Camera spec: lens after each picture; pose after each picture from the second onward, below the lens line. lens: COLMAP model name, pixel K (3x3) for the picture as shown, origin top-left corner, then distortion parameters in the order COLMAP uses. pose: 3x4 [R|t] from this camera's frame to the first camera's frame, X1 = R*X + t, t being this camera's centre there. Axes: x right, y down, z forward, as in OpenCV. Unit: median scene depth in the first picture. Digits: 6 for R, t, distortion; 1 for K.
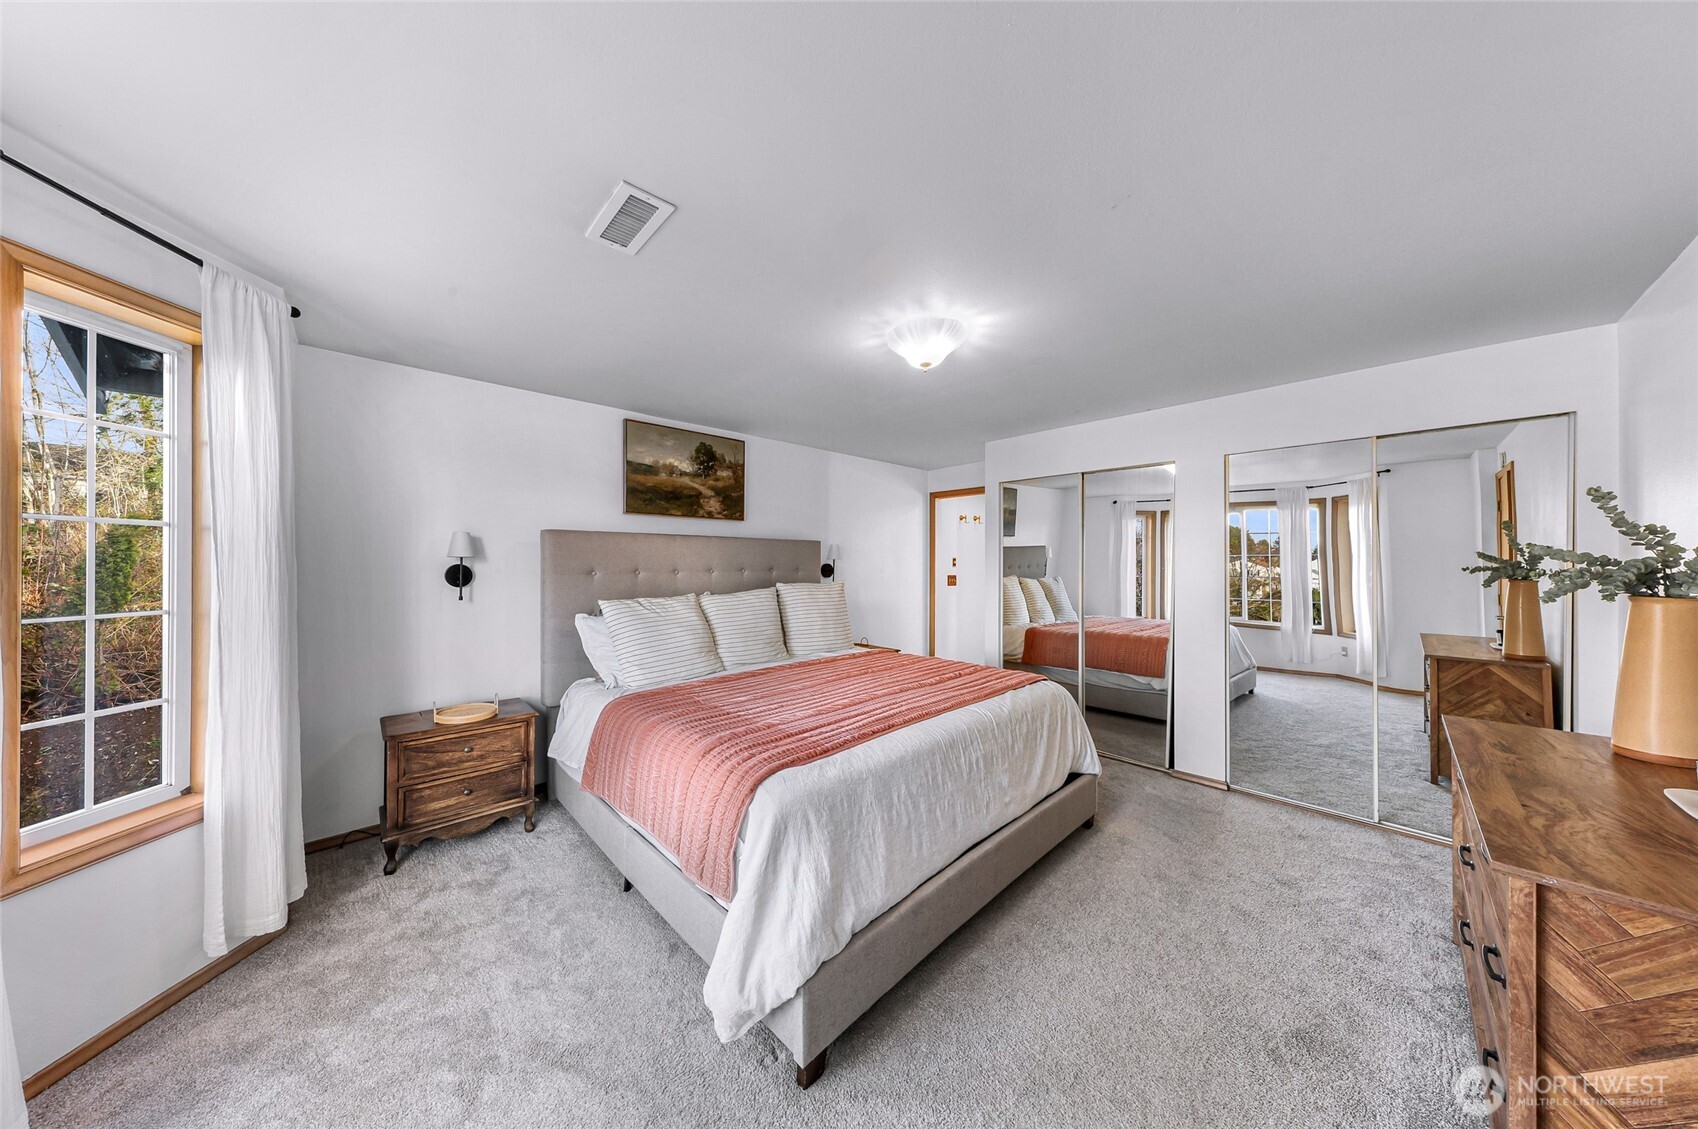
lens RADIAL K [[507.7, 0, 806.9], [0, 507.7, 568.9], [0, 0, 1]] dist [-0.001412, 0.000162]
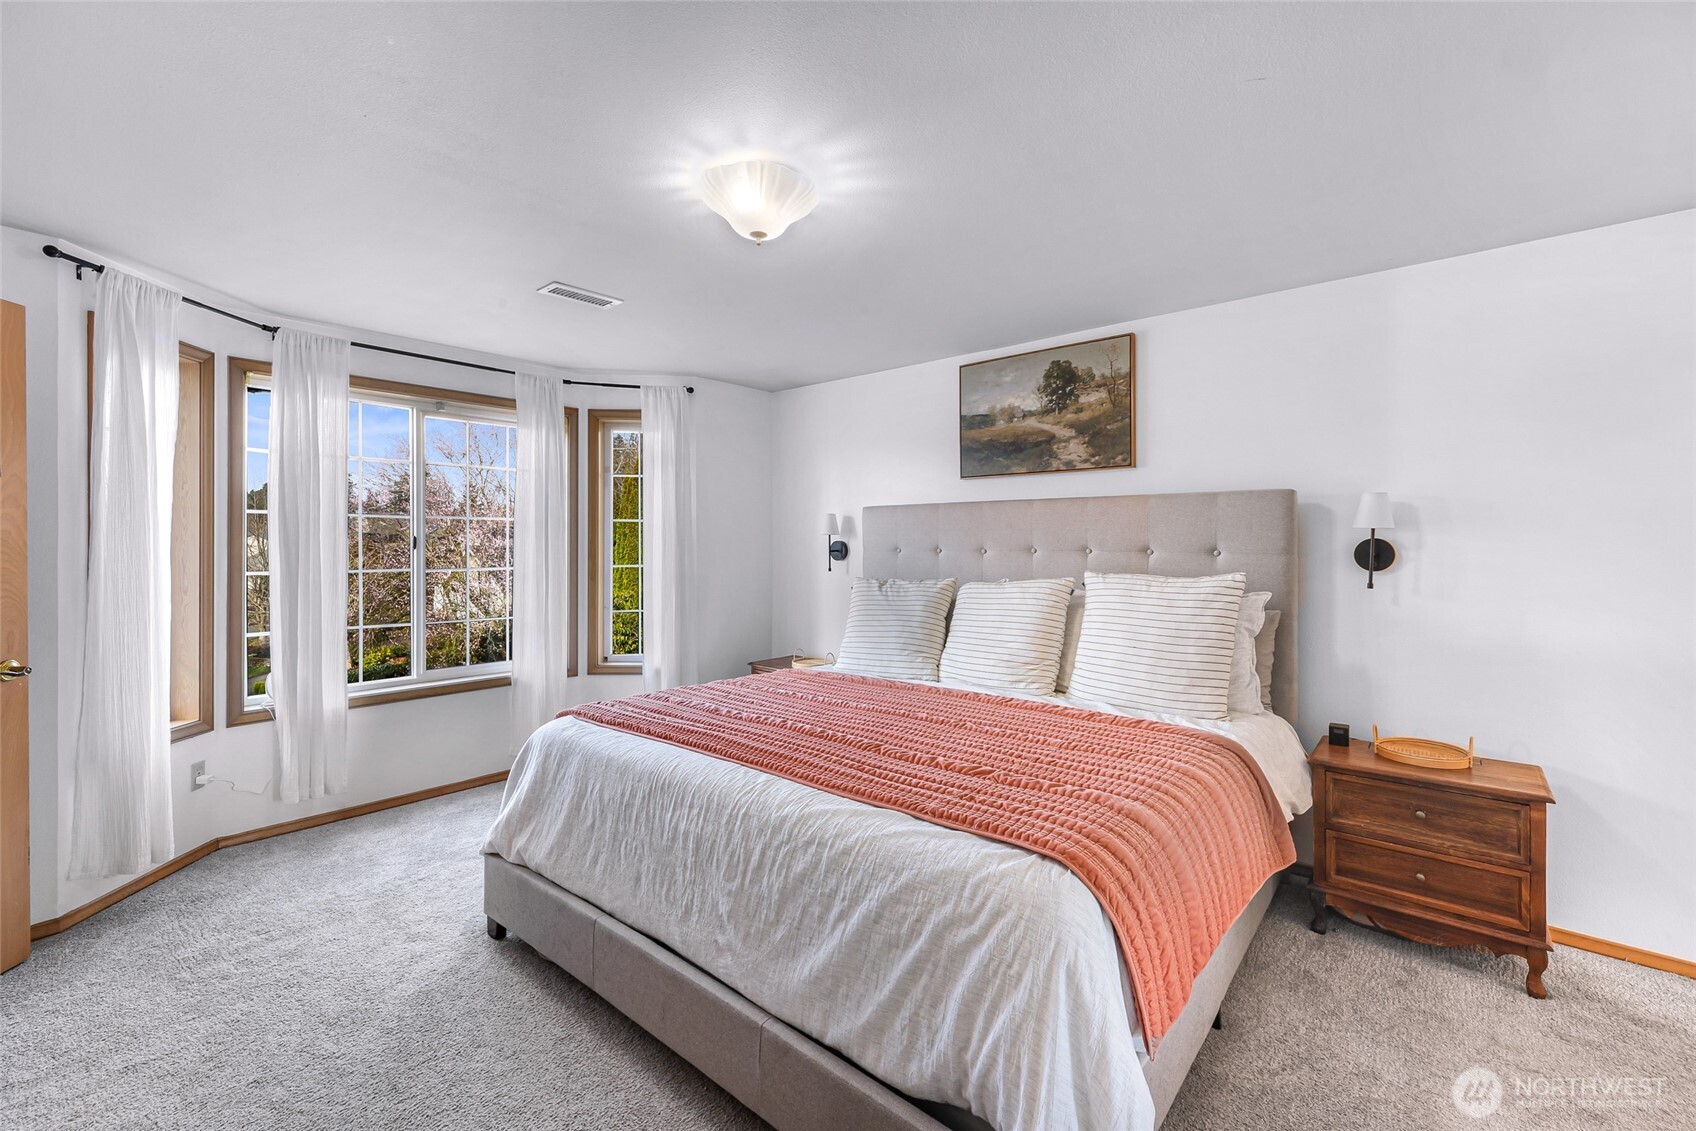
lens RADIAL K [[719.0, 0, 854.8], [0, 719.0, 556.9], [0, 0, 1]] dist [0.018882, 0.000028]
pose [[0.149536, 0.022985, -0.988489, 0.854203], [-0.008062, 0.999725, 0.022027, -0.007023], [0.988723, 0.004675, 0.149680, 0.705690]]
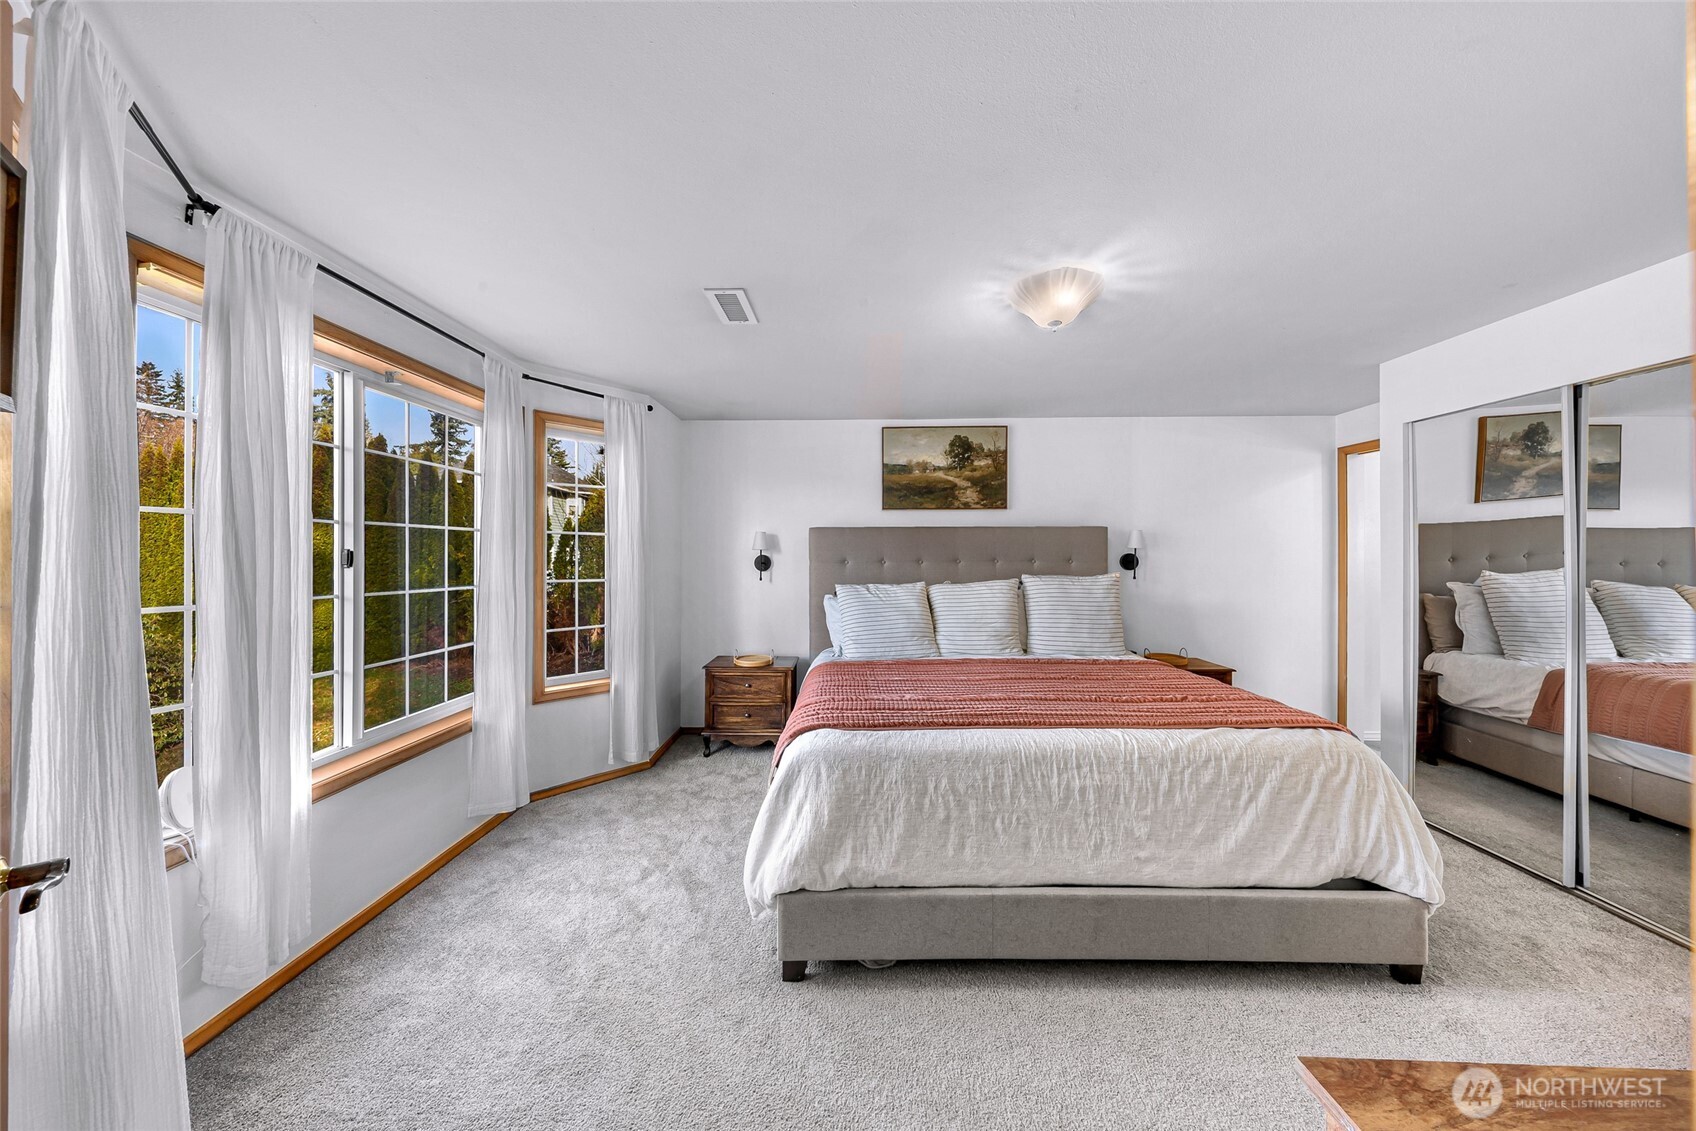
lens RADIAL K [[533.0, 0, 848.4], [0, 533.0, 559.8], [0, 0, 1]] dist [0.002697, -0.000054]
pose [[0.749175, 0.005336, -0.662351, 0.411401], [-0.003445, 0.999985, 0.004161, -0.001929], [0.662363, -0.000836, 0.749182, 0.055359]]
